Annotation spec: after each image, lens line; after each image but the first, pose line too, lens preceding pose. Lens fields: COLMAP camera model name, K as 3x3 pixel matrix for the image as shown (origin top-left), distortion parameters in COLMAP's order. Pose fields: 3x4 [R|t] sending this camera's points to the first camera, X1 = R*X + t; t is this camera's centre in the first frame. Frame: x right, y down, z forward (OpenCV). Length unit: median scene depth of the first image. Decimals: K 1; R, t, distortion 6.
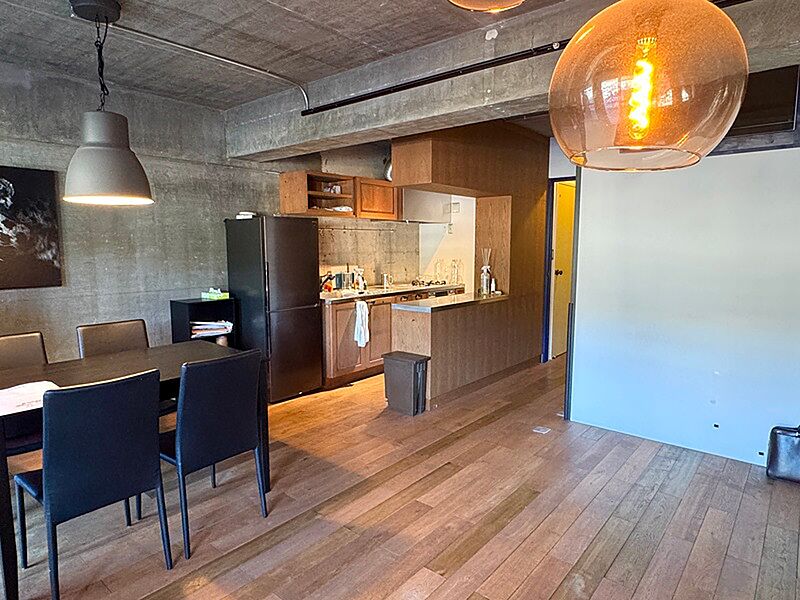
lens RADIAL K [[485.0, 0, 398.9], [0, 485.0, 298.9], [0, 0, 1]] dist [-0.004395, -0.000644]
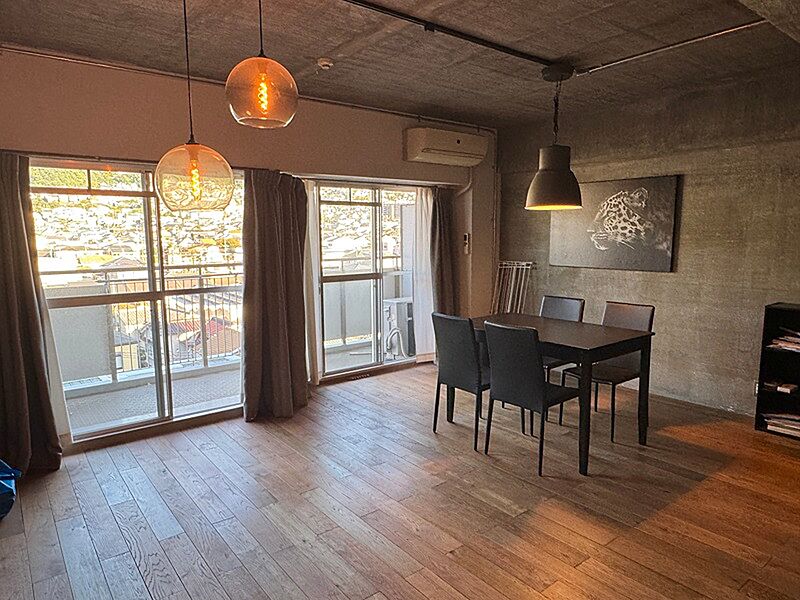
lens RADIAL K [[526.4, 0, 399.5], [0, 526.4, 303.0], [0, 0, 1]] dist [0.005322, 0.000685]
pose [[-0.199248, 0.137238, -0.970292, 0.737040], [-0.103459, 0.981665, 0.160092, -0.097627], [0.974472, 0.132284, -0.181396, 0.639530]]
